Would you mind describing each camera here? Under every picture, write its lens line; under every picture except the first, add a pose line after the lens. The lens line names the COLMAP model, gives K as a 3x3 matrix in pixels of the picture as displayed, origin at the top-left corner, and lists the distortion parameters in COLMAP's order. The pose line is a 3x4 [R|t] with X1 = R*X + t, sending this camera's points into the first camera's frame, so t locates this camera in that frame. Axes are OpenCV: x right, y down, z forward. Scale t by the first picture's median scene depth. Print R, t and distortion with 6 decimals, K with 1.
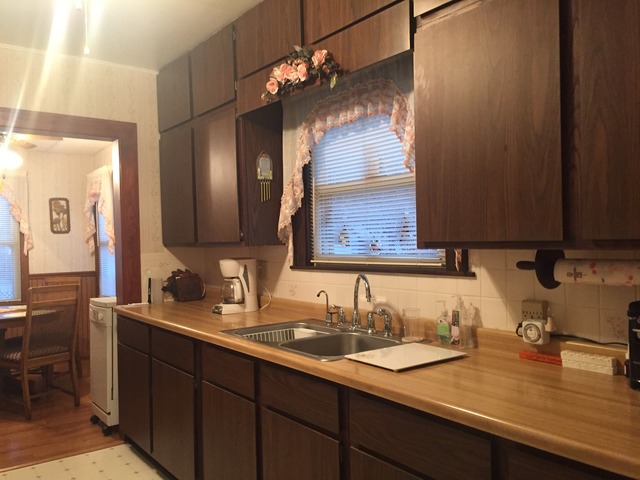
lens RADIAL K [[547.8, 0, 320.0], [0, 547.8, 240.0], [0, 0, 1]] dist [0.068437, -0.093086]
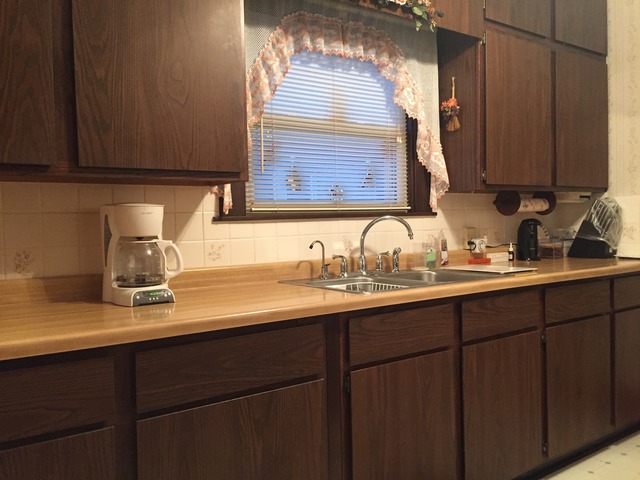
lens RADIAL K [[547.8, 0, 320.0], [0, 547.8, 240.0], [0, 0, 1]] dist [0.068437, -0.093086]
pose [[0.028548, -0.013647, 0.999499, -0.896586], [0.023942, 0.999629, 0.012965, 0.085665], [-0.999306, 0.023560, 0.028864, 1.029443]]
